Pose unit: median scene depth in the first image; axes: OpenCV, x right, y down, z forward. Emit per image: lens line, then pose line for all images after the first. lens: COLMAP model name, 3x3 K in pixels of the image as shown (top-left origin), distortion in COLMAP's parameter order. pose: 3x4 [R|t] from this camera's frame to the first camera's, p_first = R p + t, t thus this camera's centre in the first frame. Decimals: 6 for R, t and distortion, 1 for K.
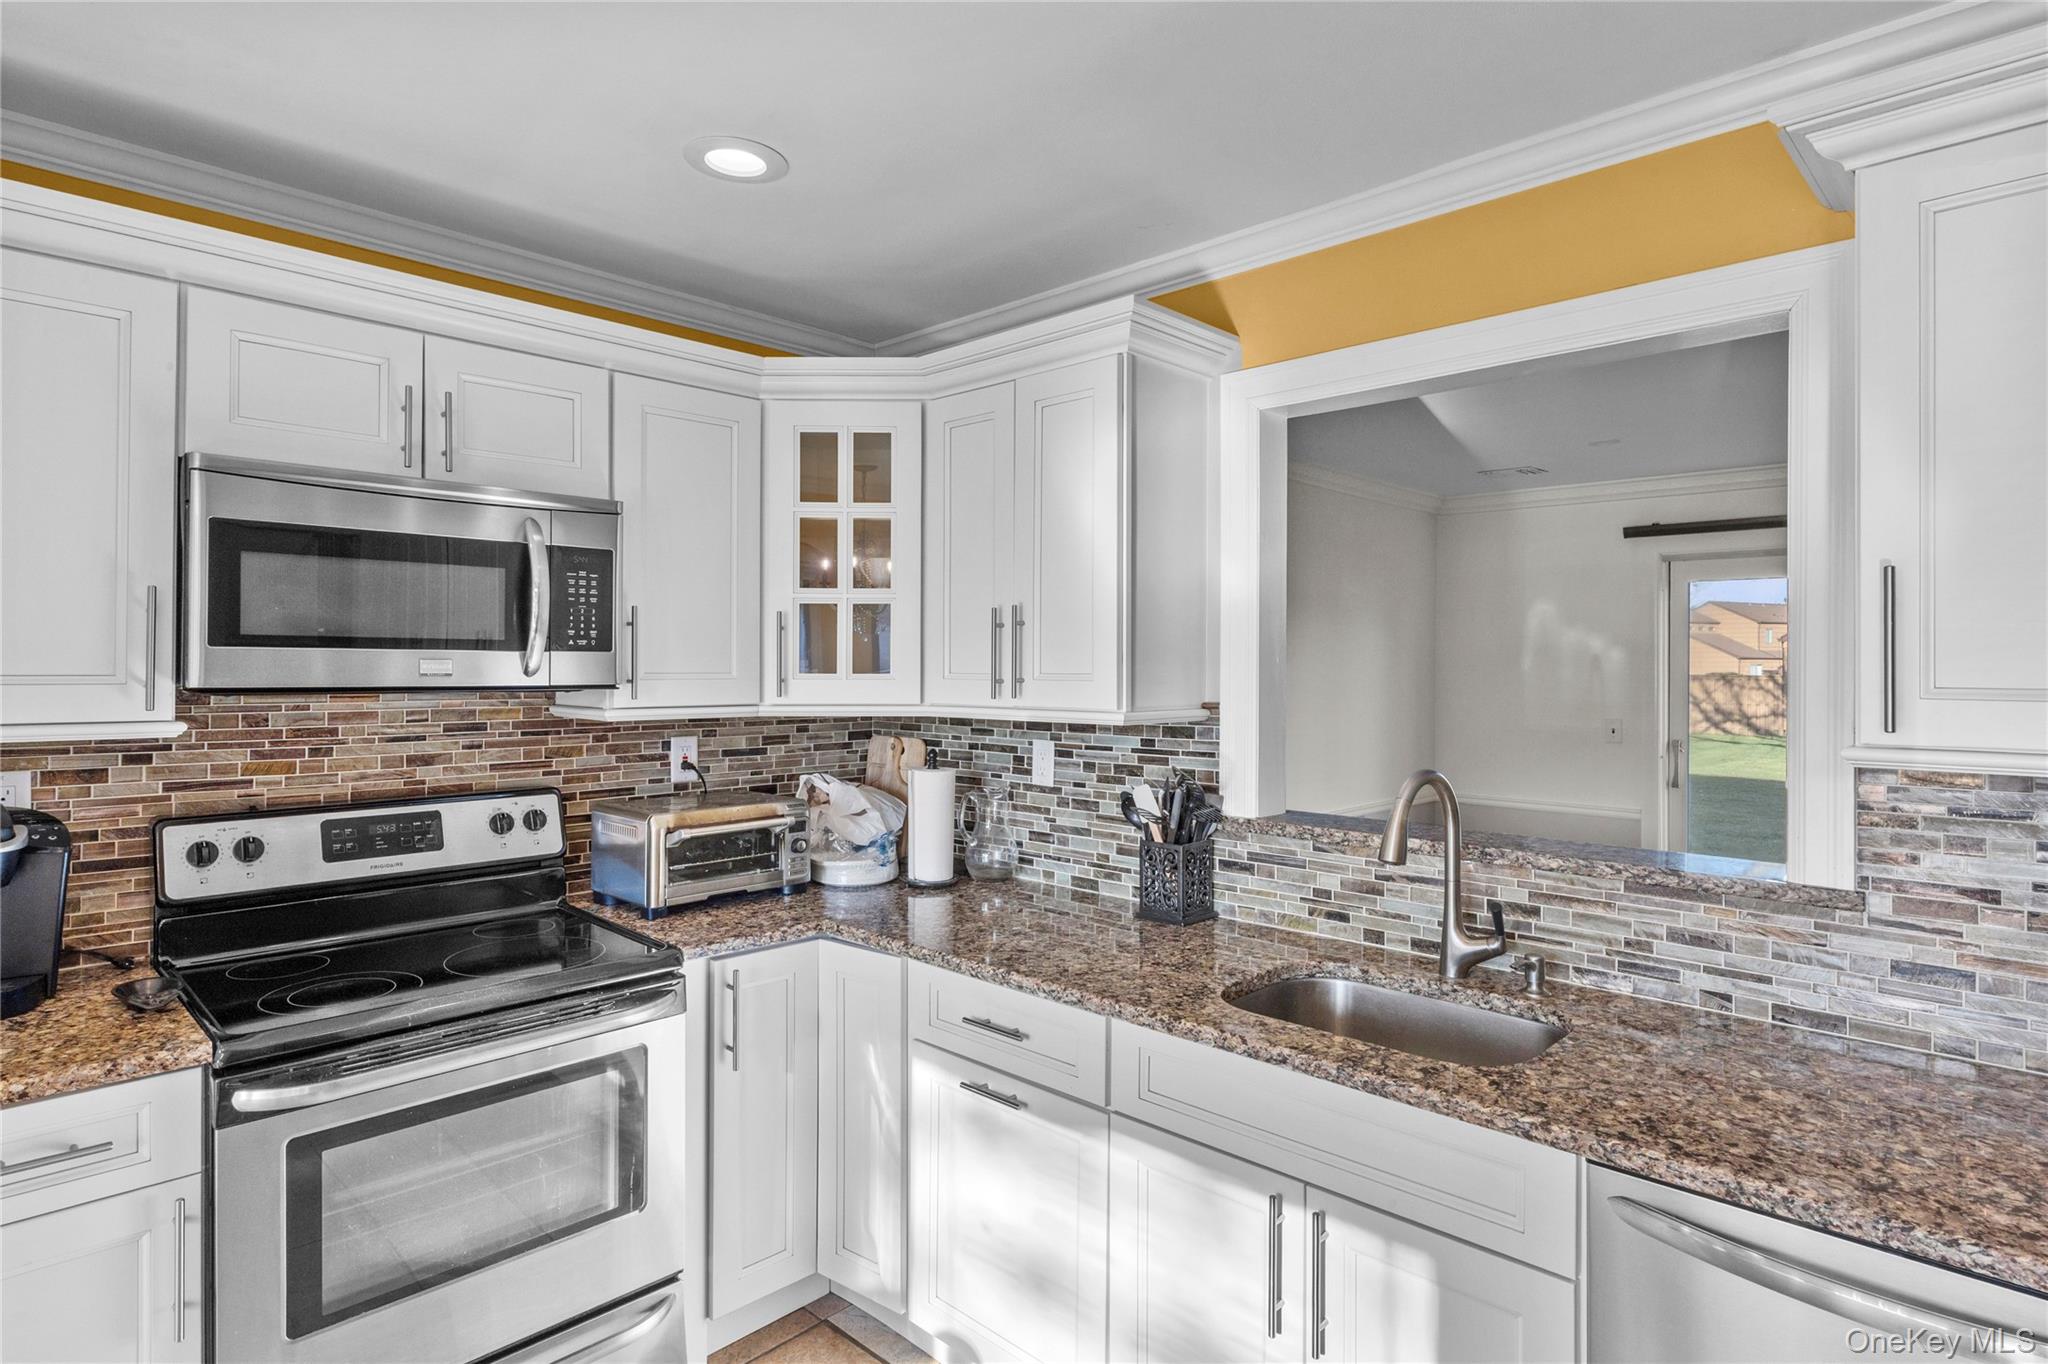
lens RADIAL K [[1081.6, 0, 1014.2], [0, 1081.6, 668.6], [0, 0, 1]] dist [-0.009561, 0.003993]
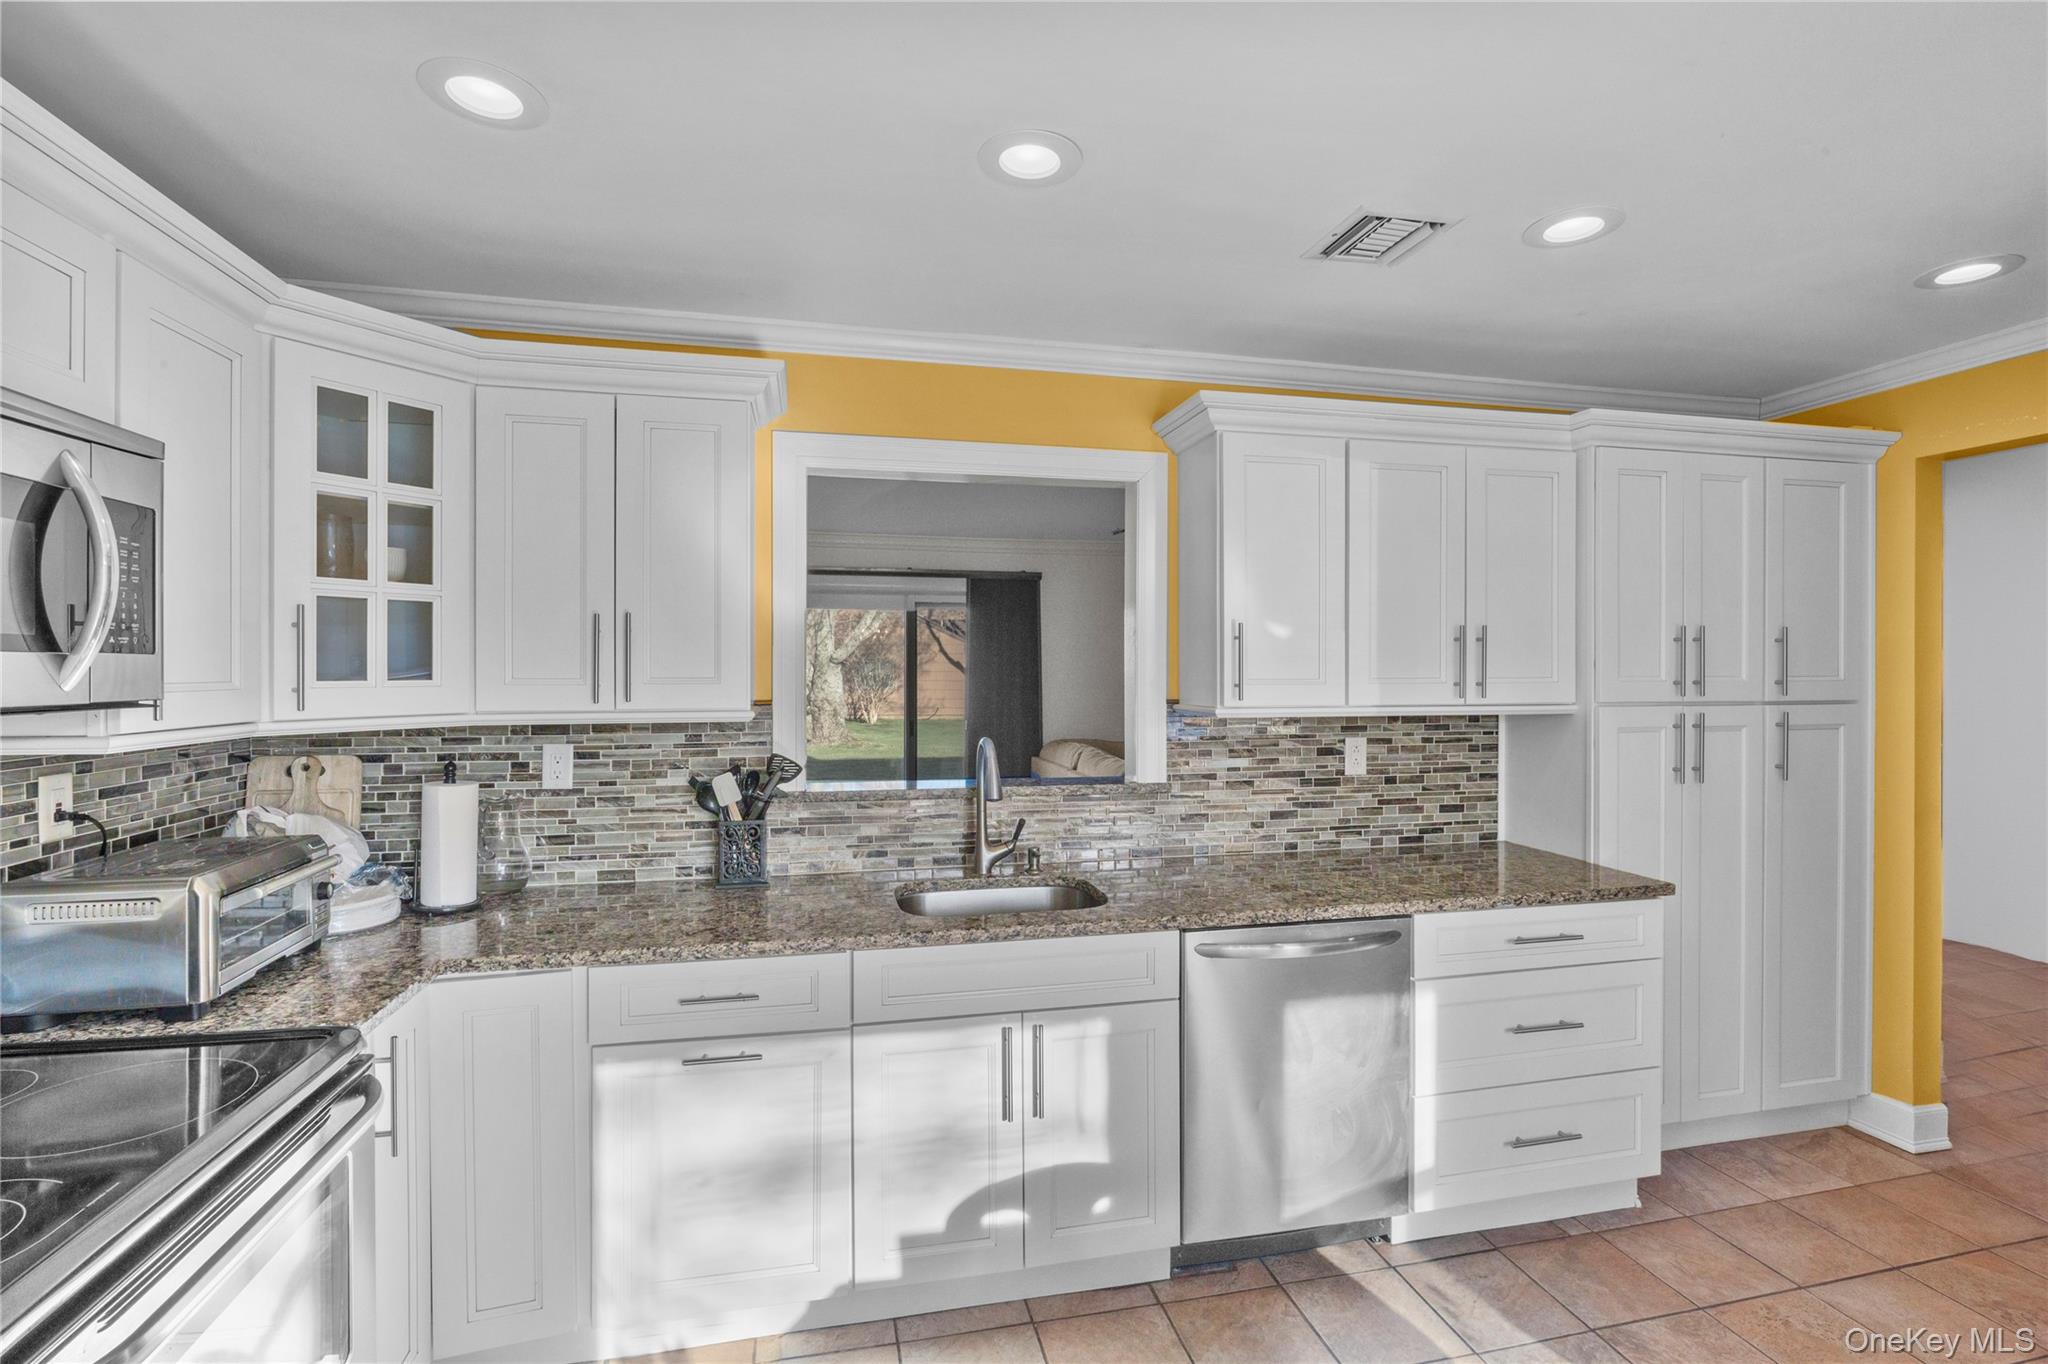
lens RADIAL K [[950.5, 0, 1011.7], [0, 950.5, 674.1], [0, 0, 1]] dist [-0.012996, 0.002069]
pose [[0.550506, -0.008140, 0.834791, -0.505947], [0.003371, 0.999966, 0.007528, -0.004363], [-0.834824, -0.001330, 0.550515, 0.168507]]
